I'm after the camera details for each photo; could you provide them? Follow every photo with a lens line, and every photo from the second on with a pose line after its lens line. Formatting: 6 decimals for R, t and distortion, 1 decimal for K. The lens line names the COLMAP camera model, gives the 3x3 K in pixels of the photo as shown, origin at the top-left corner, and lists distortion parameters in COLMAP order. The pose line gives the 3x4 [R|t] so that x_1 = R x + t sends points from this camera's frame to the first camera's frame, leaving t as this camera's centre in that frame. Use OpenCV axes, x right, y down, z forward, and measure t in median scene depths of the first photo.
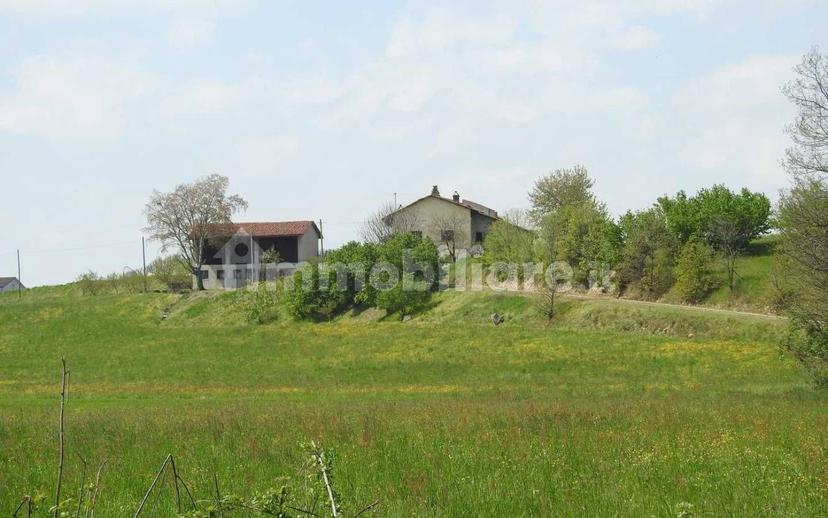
lens RADIAL K [[1820.7, 0, 414.0], [0, 1820.7, 259.0], [0, 0, 1]] dist [-0.092449, 0.226784]
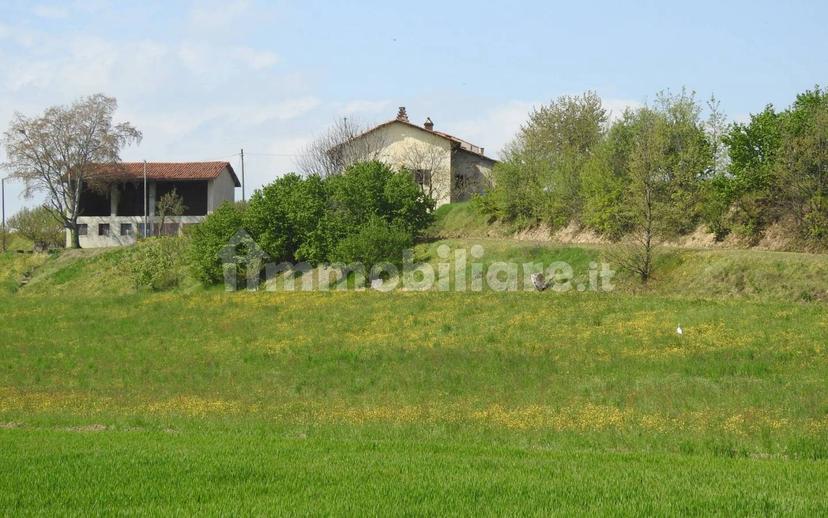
lens RADIAL K [[1820.7, 0, 414.0], [0, 1820.7, 259.0], [0, 0, 1]] dist [-0.092449, 0.226784]
pose [[0.998290, 0.022652, 0.053897, -0.019763], [-0.022914, 0.999728, 0.004239, 0.015621], [-0.053786, -0.005467, 0.998538, 0.260671]]
